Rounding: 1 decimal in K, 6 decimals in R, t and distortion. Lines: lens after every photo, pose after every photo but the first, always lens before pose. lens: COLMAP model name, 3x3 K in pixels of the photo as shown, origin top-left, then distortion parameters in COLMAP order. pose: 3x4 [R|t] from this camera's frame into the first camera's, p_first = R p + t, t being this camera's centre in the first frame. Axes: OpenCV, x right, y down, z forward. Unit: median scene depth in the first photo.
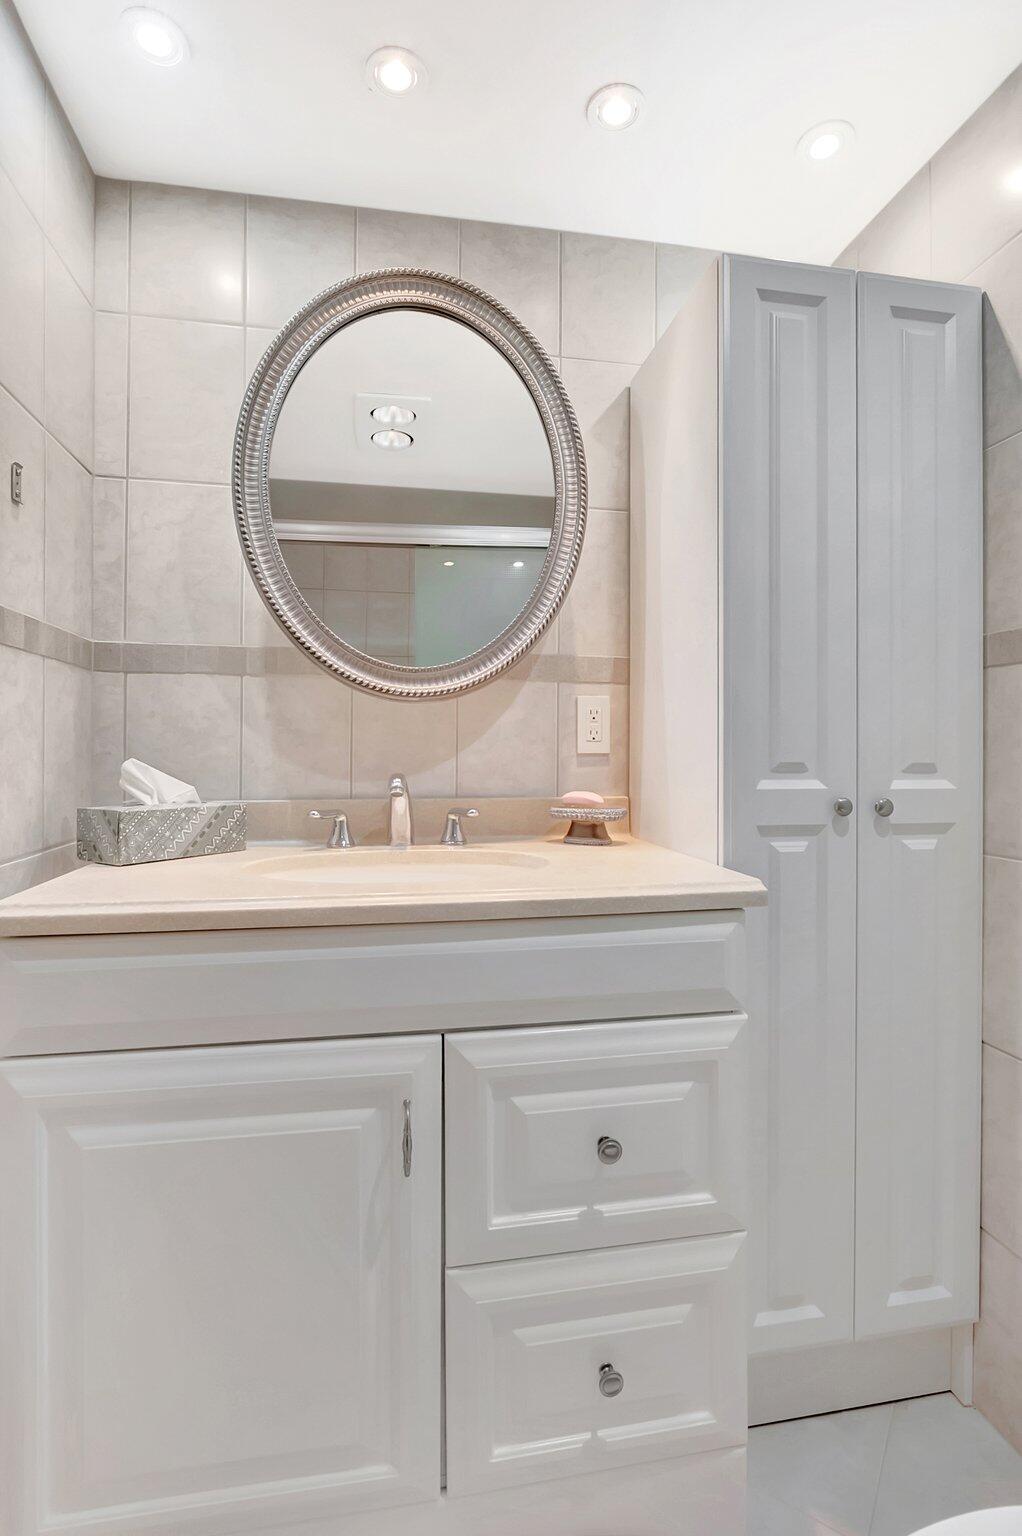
lens RADIAL K [[734.5, 0, 392.3], [0, 734.5, 737.4], [0, 0, 1]] dist [-0.010967, 0.001321]
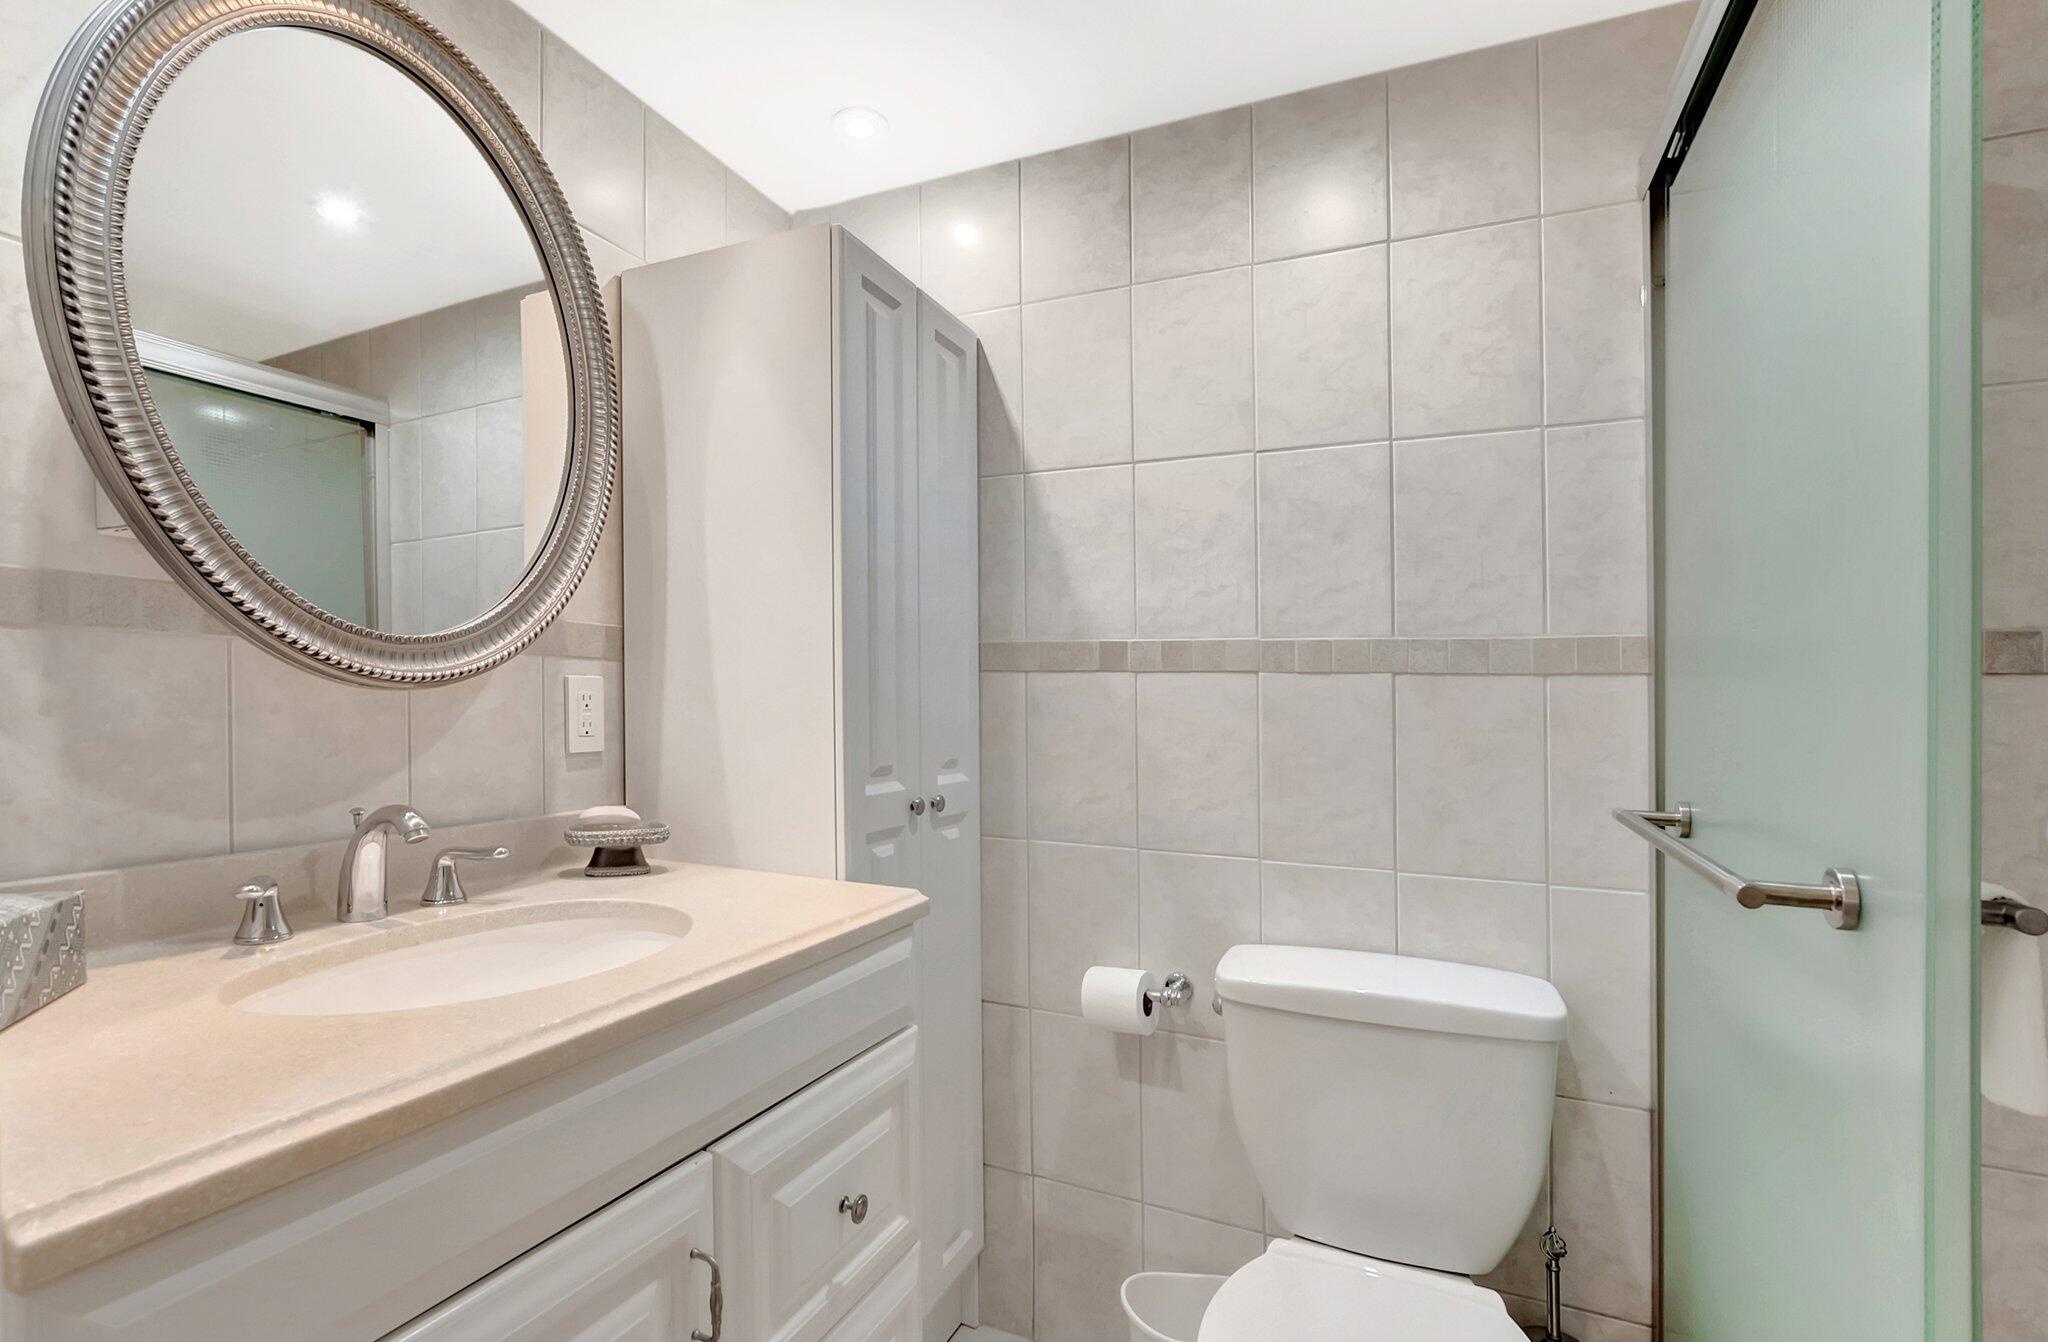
lens RADIAL K [[968.2, 0, 1022.4], [0, 968.2, 688.2], [0, 0, 1]] dist [-0.014494, 0.005204]
pose [[0.563256, 0.018089, 0.826085, -0.351290], [-0.016287, 0.999809, -0.010787, -0.048565], [-0.826122, -0.007379, 0.563443, 0.084282]]
